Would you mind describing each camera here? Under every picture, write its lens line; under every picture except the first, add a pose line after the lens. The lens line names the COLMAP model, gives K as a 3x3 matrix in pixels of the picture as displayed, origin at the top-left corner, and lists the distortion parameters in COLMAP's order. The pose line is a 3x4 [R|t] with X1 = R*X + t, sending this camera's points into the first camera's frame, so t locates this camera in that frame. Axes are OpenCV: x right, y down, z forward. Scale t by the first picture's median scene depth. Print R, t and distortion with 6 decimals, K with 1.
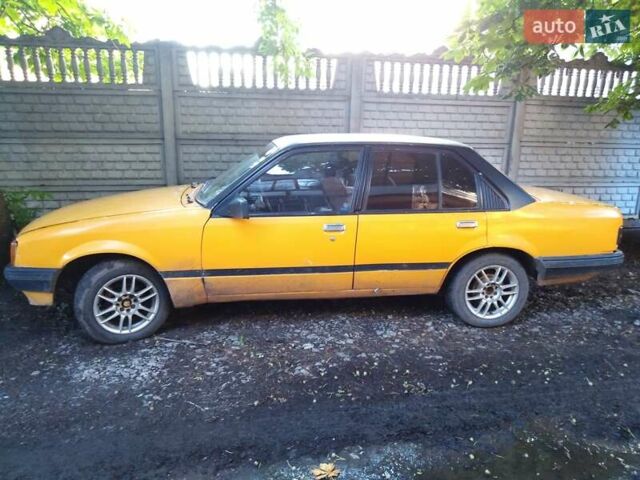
lens RADIAL K [[478.4, 0, 319.9], [0, 478.4, 232.7], [0, 0, 1]] dist [0.006147, -0.004817]
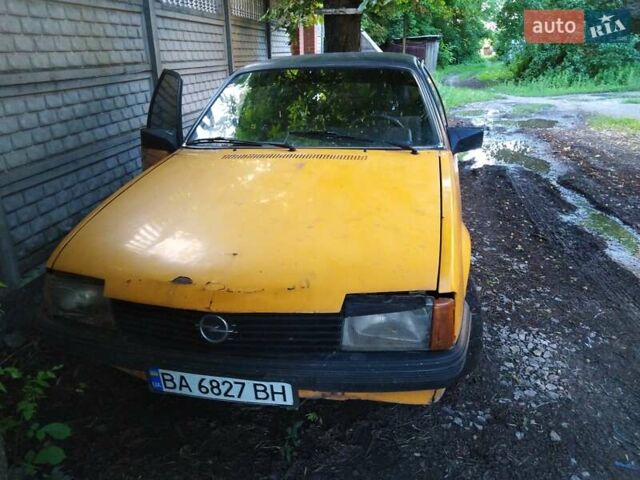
lens RADIAL K [[478.4, 0, 319.9], [0, 478.4, 232.7], [0, 0, 1]] dist [0.006147, -0.004817]
pose [[0.329498, -0.358270, 0.873541, -0.617910], [0.244384, 0.926040, 0.287621, -0.118065], [-0.911980, 0.118708, 0.392684, 0.533984]]
